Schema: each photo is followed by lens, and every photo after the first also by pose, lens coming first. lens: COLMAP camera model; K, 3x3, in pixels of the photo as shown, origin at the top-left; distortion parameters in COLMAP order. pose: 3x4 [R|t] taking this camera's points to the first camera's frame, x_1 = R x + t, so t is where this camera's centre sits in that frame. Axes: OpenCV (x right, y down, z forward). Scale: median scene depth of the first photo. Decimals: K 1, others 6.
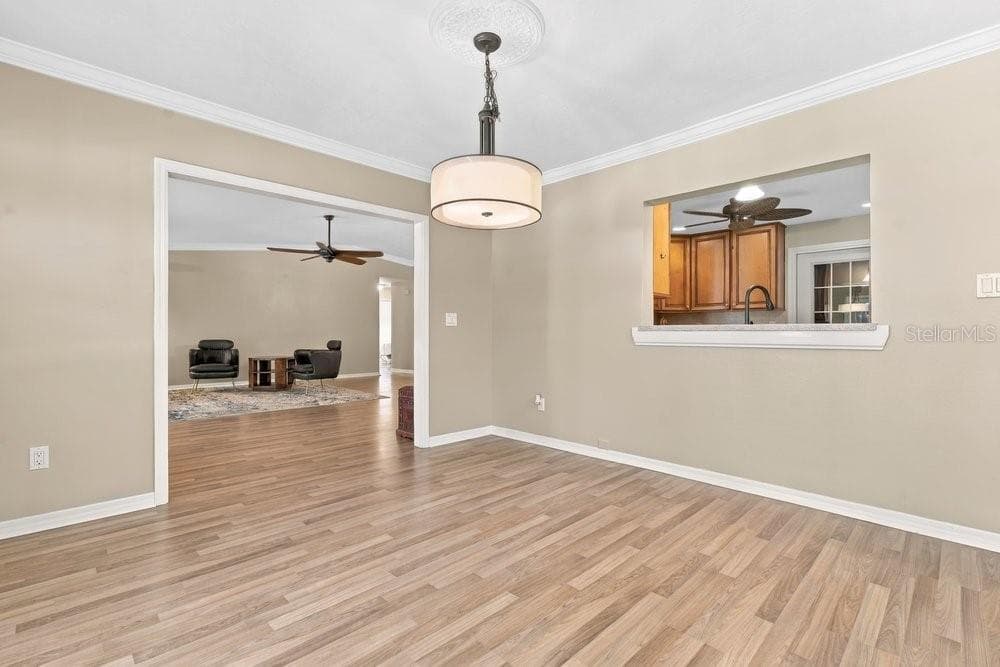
lens RADIAL K [[452.0, 0, 498.8], [0, 452.0, 334.3], [0, 0, 1]] dist [0.015855, -0.000449]
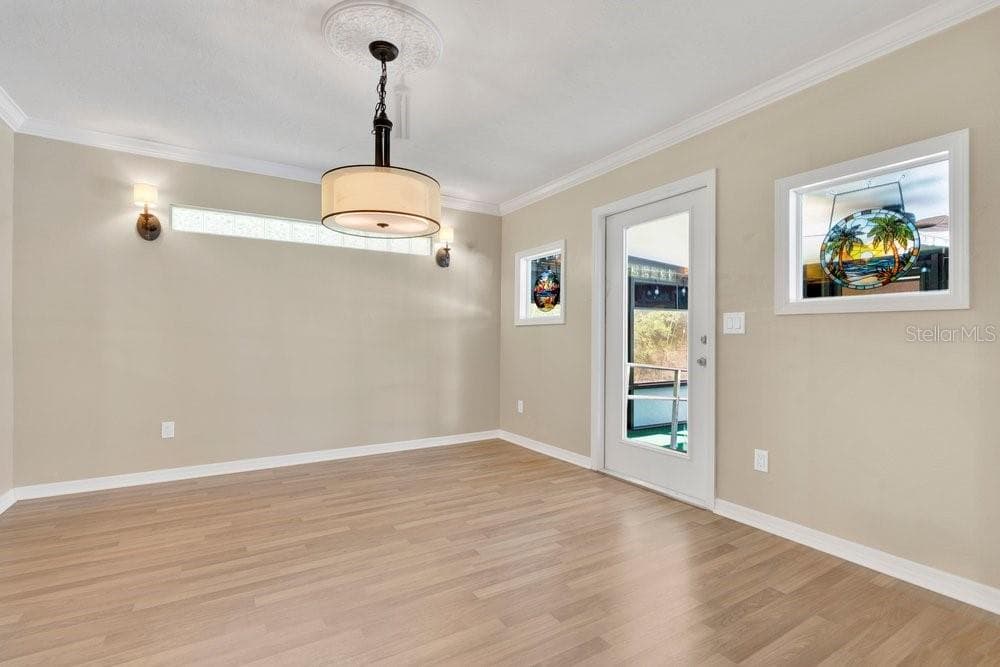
lens RADIAL K [[452.0, 0, 498.8], [0, 452.0, 334.3], [0, 0, 1]] dist [0.015855, -0.000449]
pose [[-0.974194, 0.001412, 0.225708, -0.278642], [0.001352, 0.999999, -0.000417, -0.005892], [-0.225708, -0.000101, -0.974195, 1.077518]]
